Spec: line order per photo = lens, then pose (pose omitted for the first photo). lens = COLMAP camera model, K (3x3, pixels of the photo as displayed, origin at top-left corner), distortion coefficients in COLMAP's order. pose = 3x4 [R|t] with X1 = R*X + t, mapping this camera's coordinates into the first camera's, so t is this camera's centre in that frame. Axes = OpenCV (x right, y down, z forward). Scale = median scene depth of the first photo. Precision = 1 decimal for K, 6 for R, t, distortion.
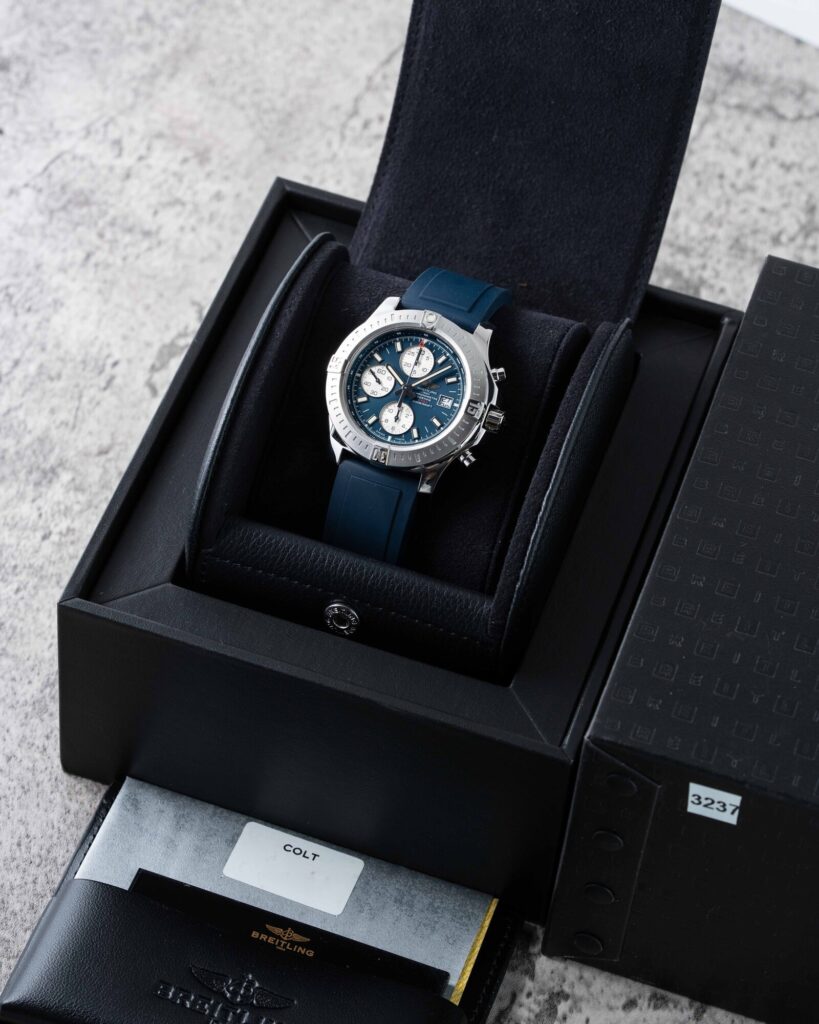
lens RADIAL K [[2846.2, 0, 409.5], [0, 2846.2, 512.0], [0, 0, 1]] dist [-0.055145, -0.132634]
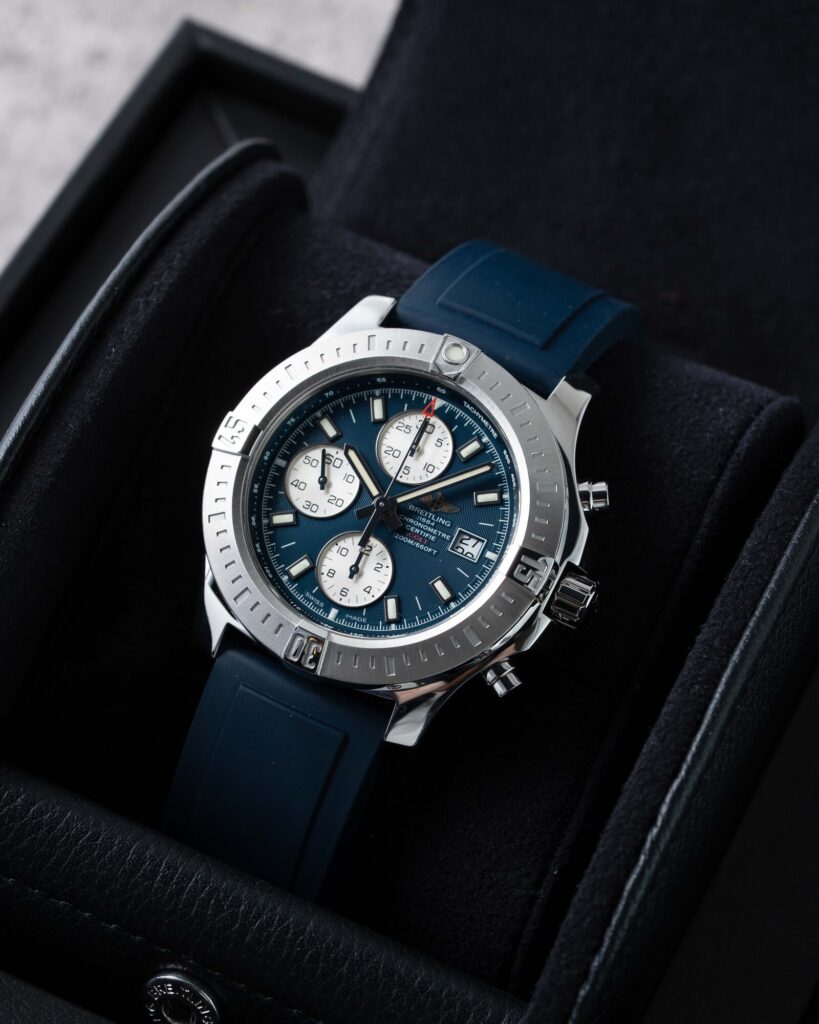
lens RADIAL K [[3701.0, 0, 409.5], [0, 3701.0, 512.0], [0, 0, 1]] dist [-0.014011, 0.113631]
pose [[0.993804, 0.108882, -0.022316, 0.015878], [-0.109037, 0.994020, -0.005872, -0.039429], [0.021543, 0.008269, 0.999734, 0.422536]]
